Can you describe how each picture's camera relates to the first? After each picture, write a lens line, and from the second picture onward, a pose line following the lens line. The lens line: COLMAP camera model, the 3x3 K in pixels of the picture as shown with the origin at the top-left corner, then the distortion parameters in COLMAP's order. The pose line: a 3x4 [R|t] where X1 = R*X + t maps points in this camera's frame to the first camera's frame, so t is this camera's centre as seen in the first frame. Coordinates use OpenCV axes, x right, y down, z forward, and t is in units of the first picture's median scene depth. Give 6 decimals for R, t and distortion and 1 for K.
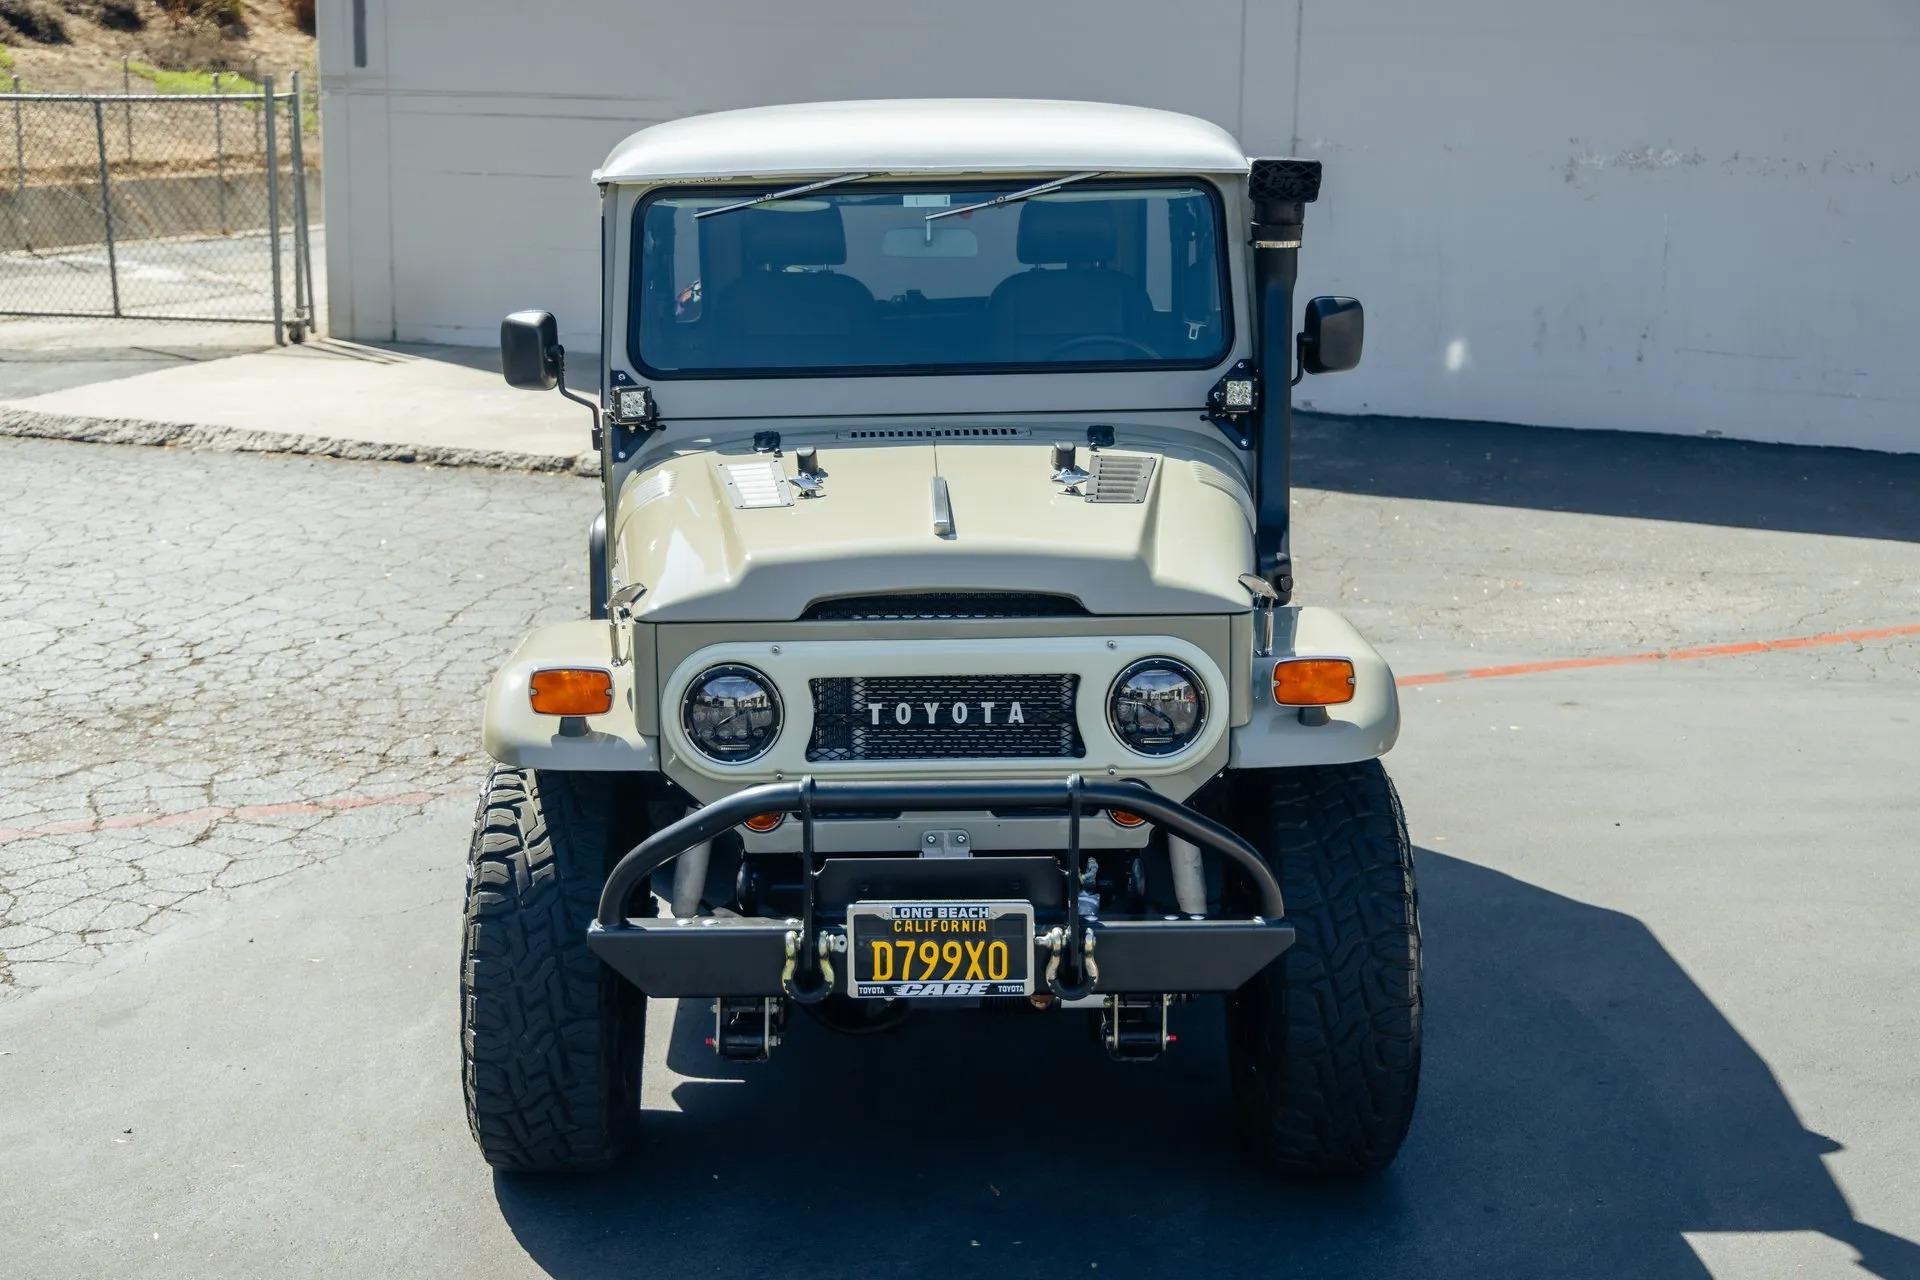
lens RADIAL K [[2809.6, 0, 960.0], [0, 2809.6, 640.0], [0, 0, 1]] dist [0.014539, 0.082279]
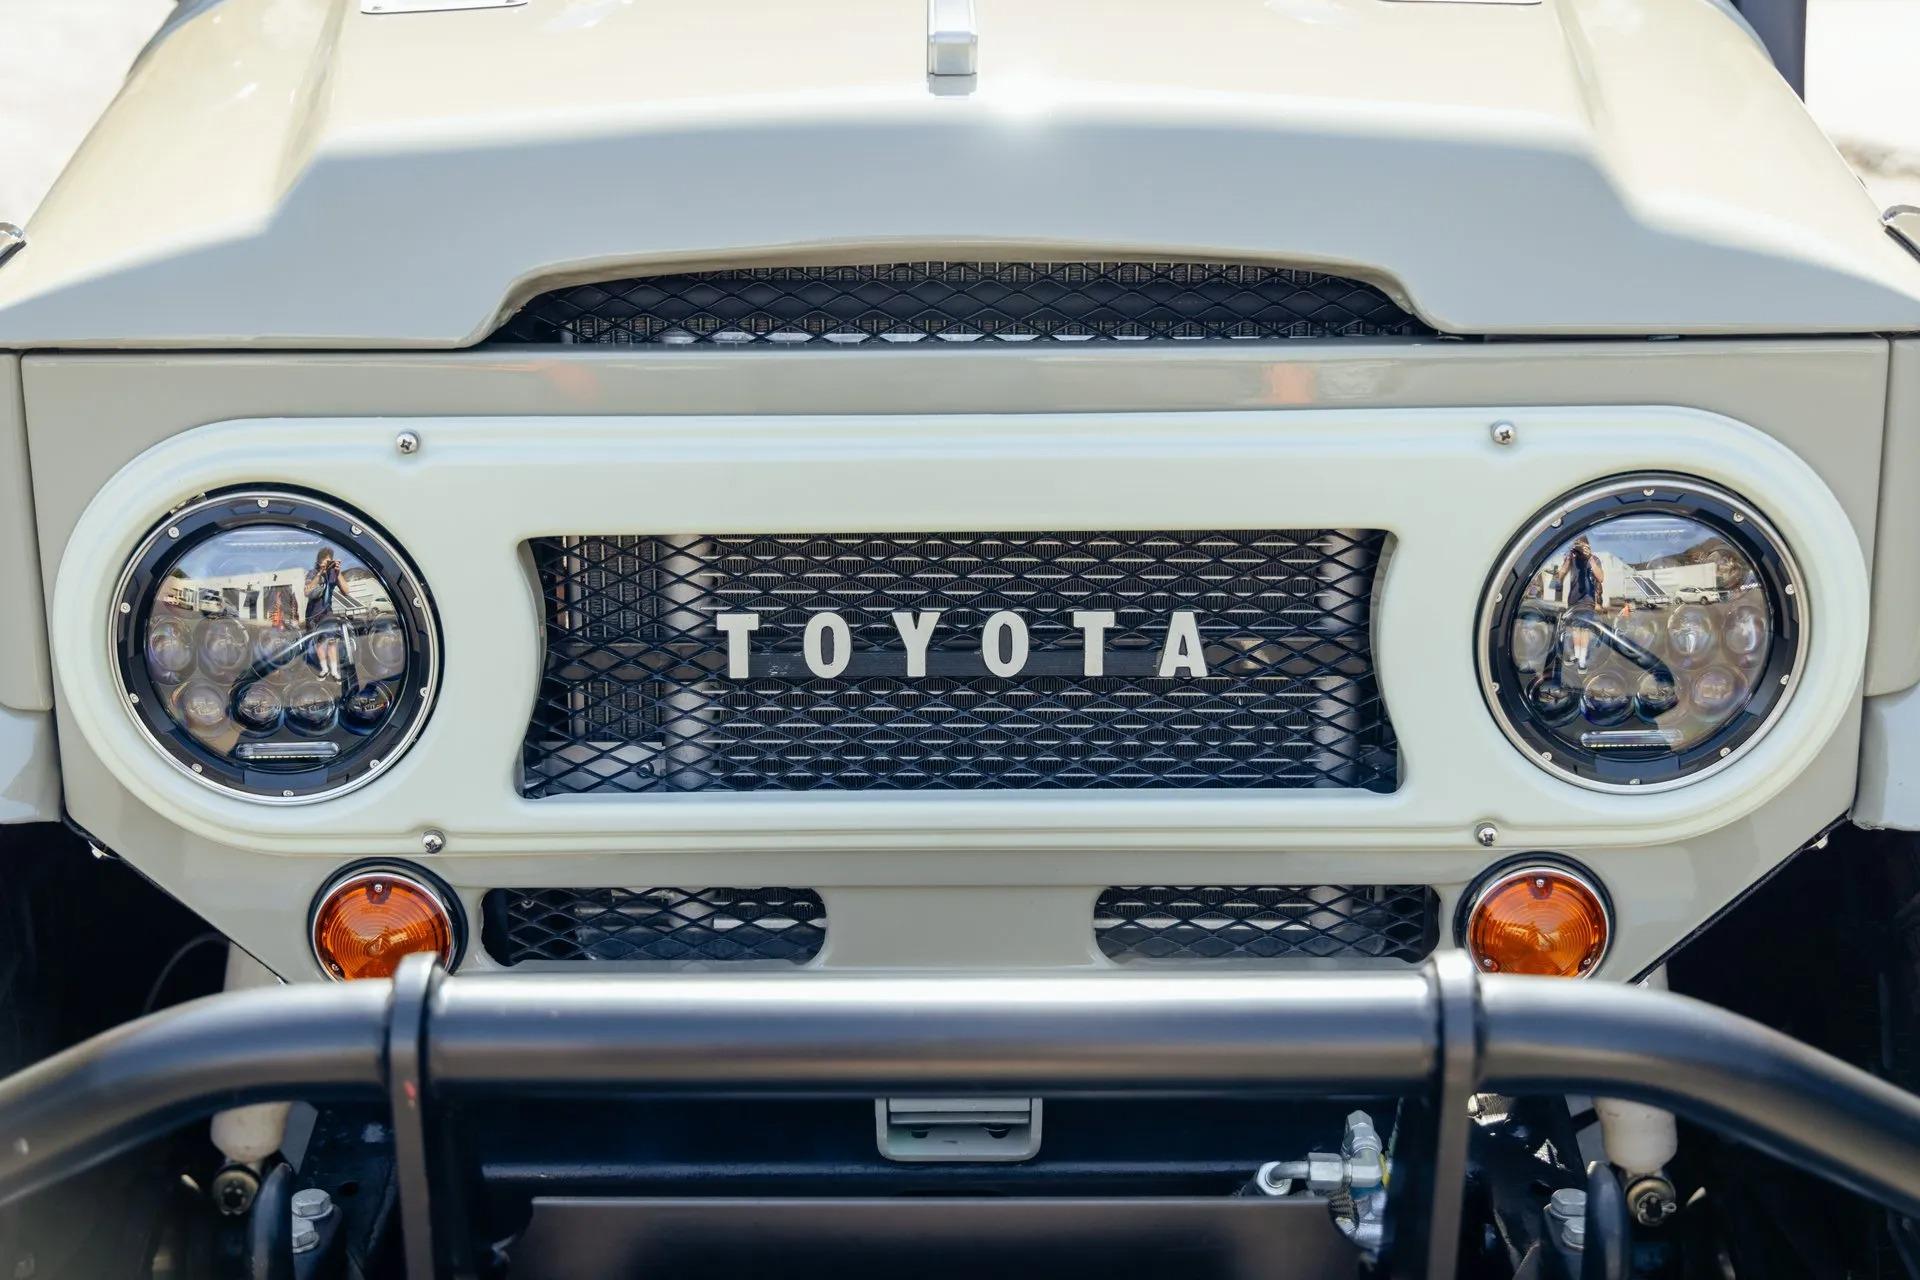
lens RADIAL K [[2932.7, 0, 960.0], [0, 2932.7, 640.0], [0, 0, 1]] dist [0.016491, 0.092795]
pose [[0.999766, 0.008571, -0.019856, 0.001402], [-0.006361, 0.994043, 0.108800, -0.010478], [0.020670, -0.108648, 0.993865, 0.672040]]
